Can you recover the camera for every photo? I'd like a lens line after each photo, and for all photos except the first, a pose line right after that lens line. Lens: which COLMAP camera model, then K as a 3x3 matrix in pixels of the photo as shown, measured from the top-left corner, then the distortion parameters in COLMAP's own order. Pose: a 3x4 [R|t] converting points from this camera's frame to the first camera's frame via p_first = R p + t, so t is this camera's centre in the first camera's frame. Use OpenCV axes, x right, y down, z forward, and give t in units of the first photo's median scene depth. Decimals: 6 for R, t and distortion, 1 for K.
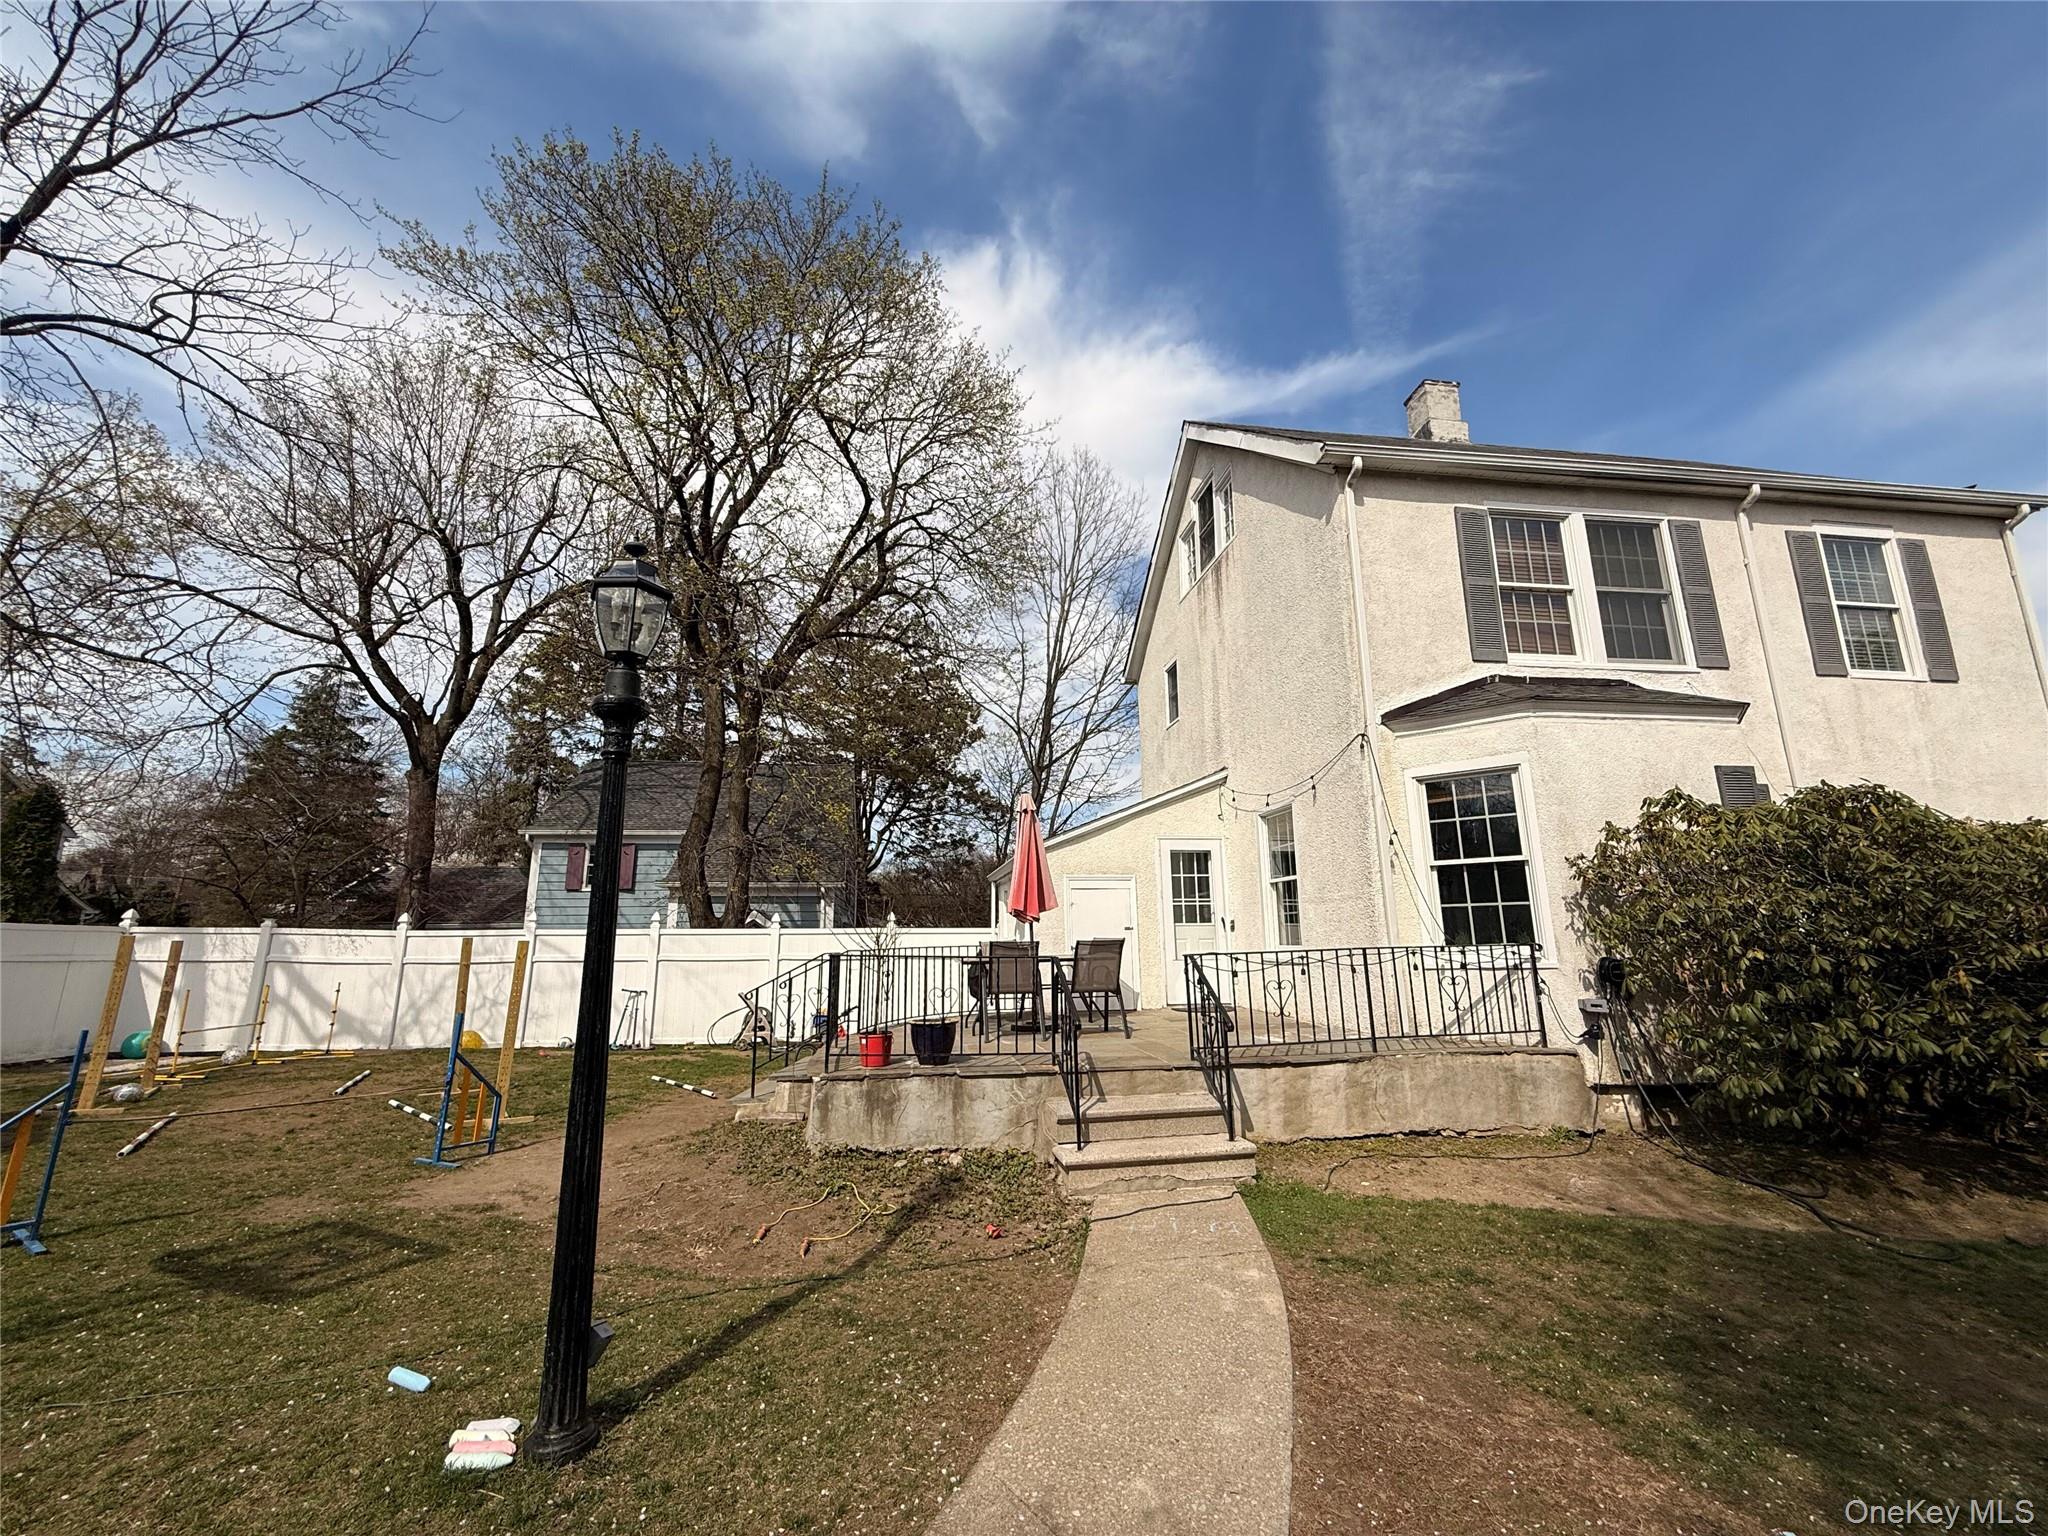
lens RADIAL K [[818.9, 0, 1030.3], [0, 818.9, 767.1], [0, 0, 1]] dist [0.000250, -0.000075]
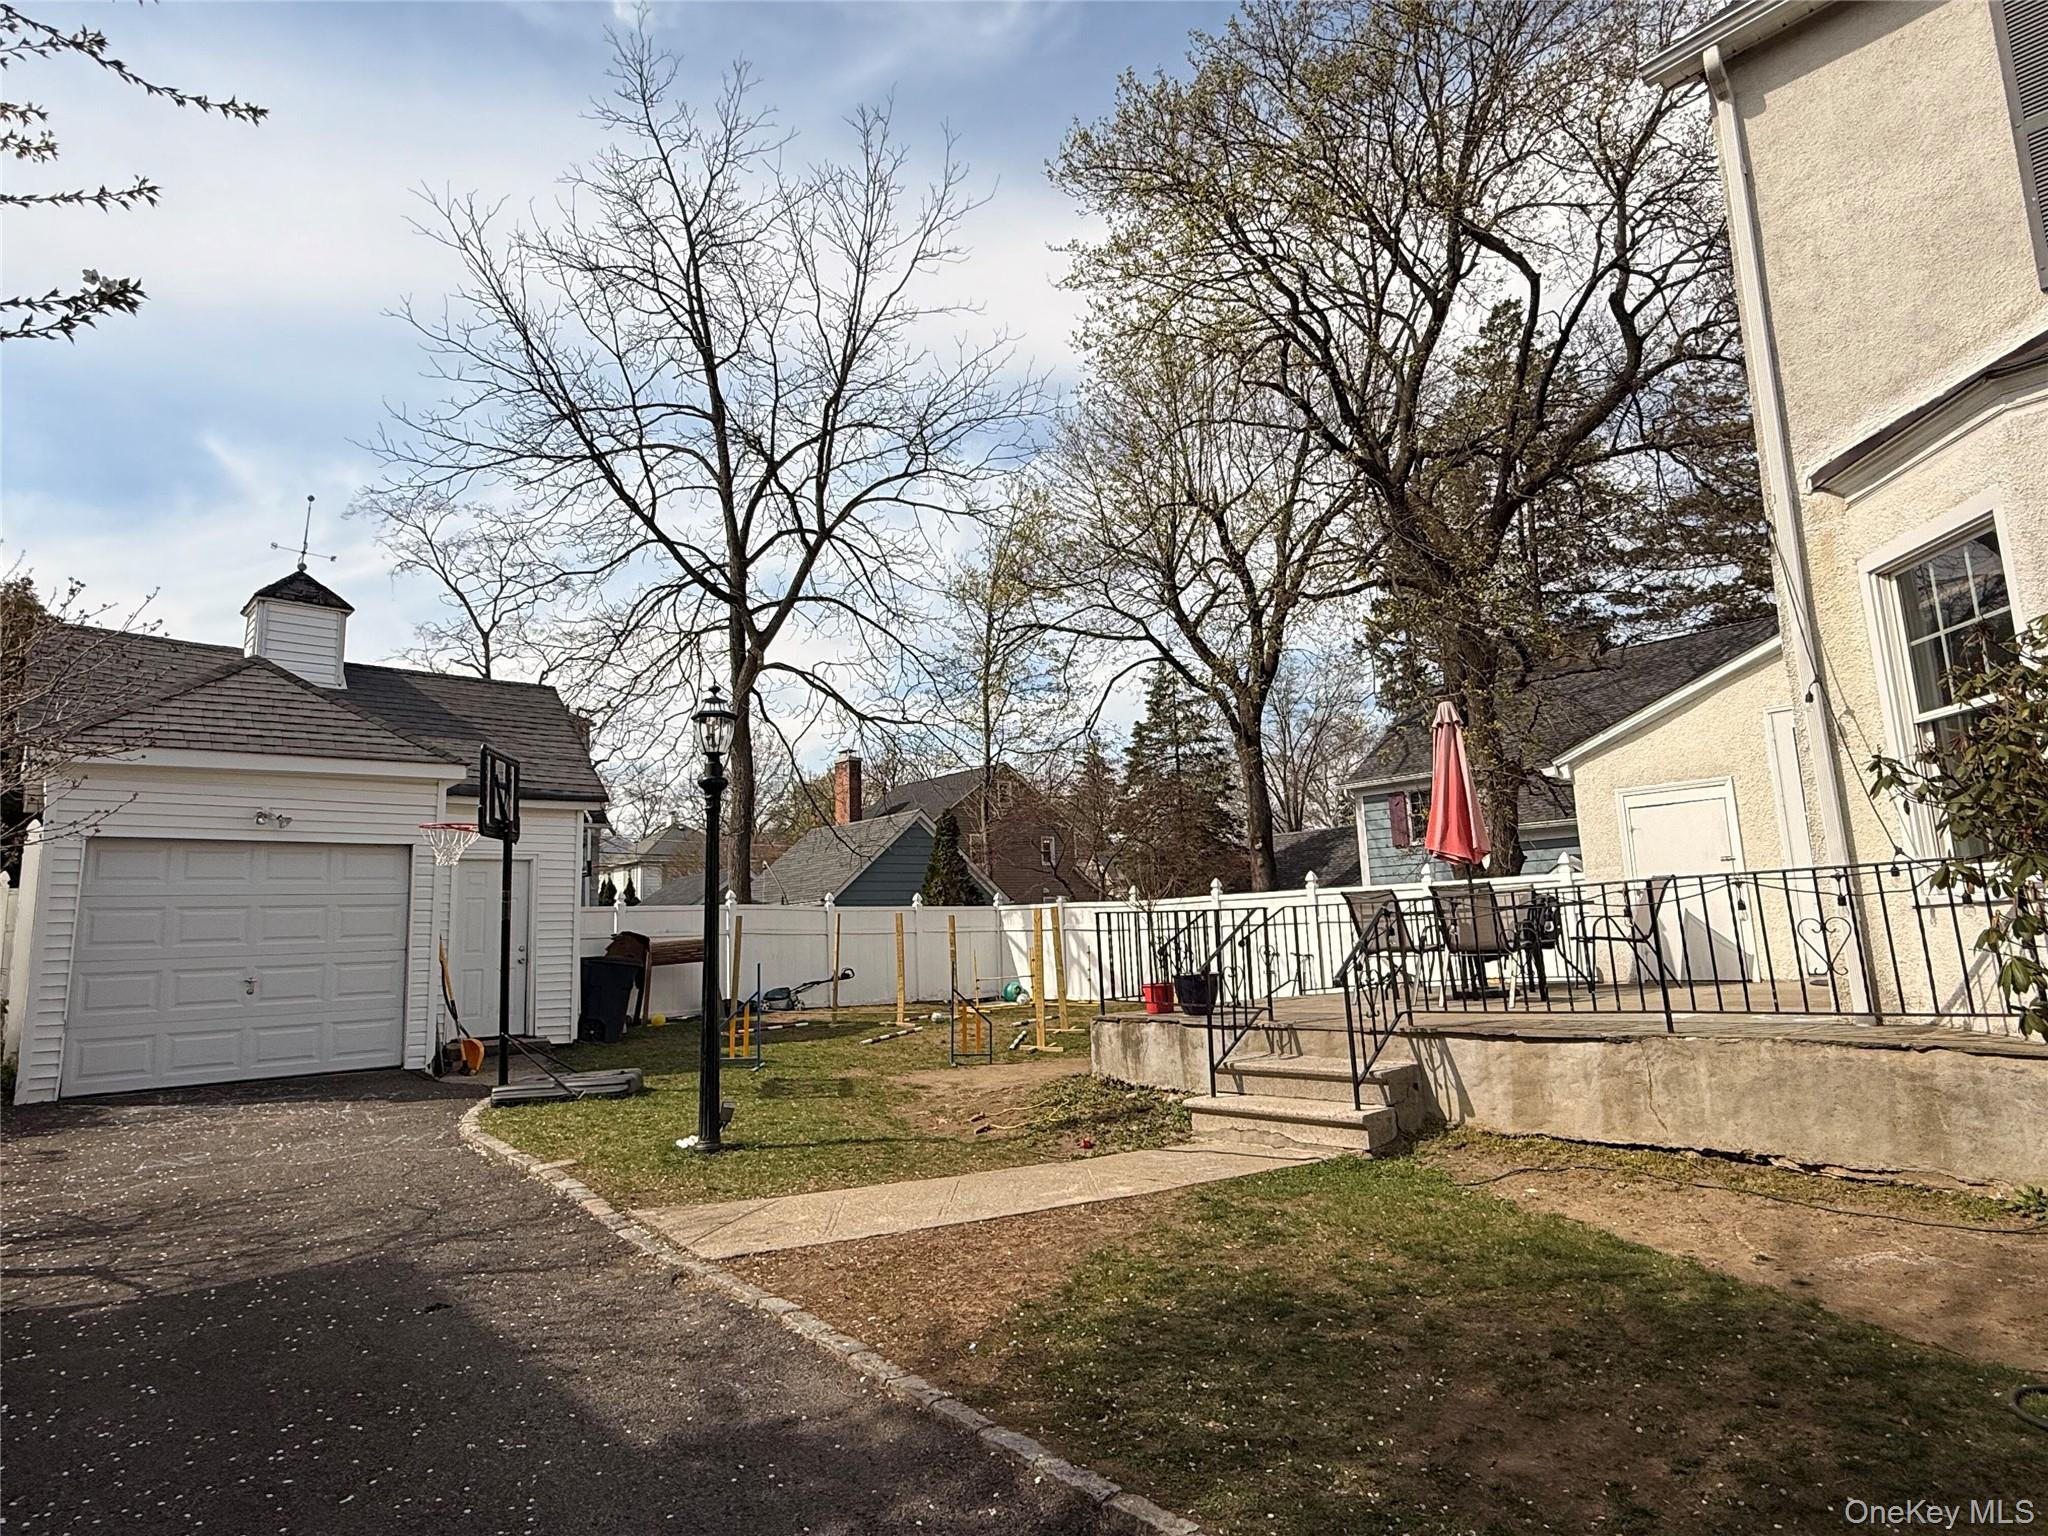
lens RADIAL K [[1130.3, 0, 1018.4], [0, 1130.3, 765.9], [0, 0, 1]] dist [0.000334, -0.000198]
pose [[0.531101, -0.136332, -0.836269, 0.770926], [0.210804, 0.977198, -0.025429, 0.038308], [0.820666, -0.162783, 0.547730, 0.075853]]
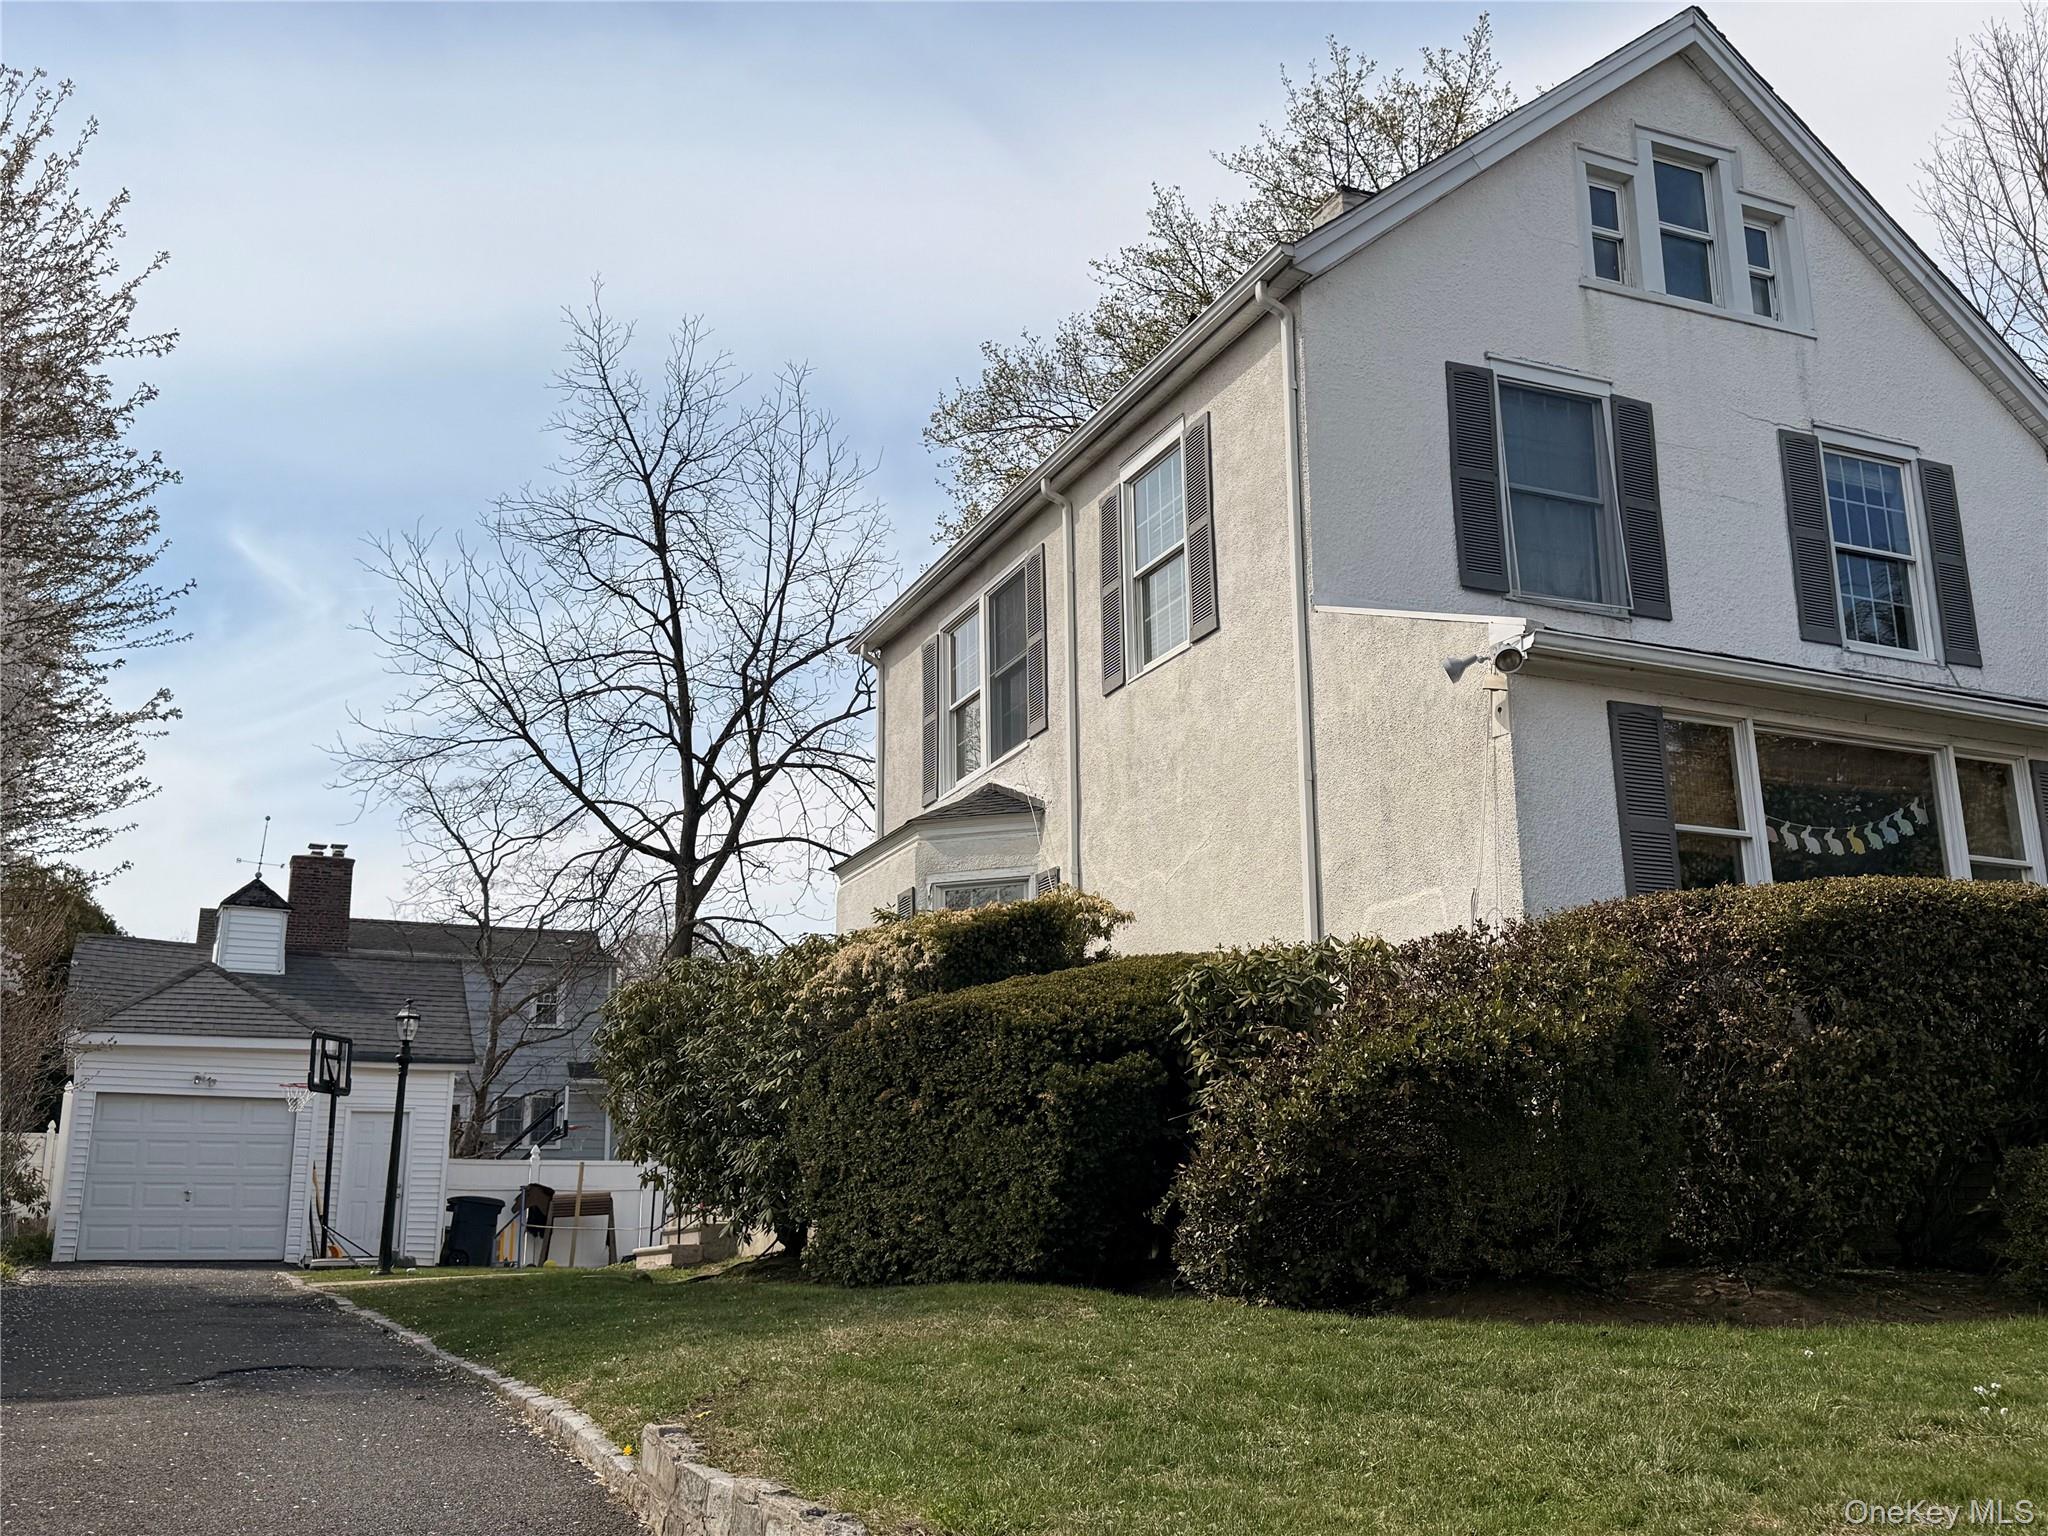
lens RADIAL K [[1978.9, 0, 1029.8], [0, 1978.9, 768.1], [0, 0, 1]] dist [0.184551, -0.413800]
pose [[0.271511, -0.239237, -0.932227, 2.909619], [0.209408, 0.960092, -0.185398, 0.302597], [0.939378, -0.144878, 0.310774, 0.402992]]
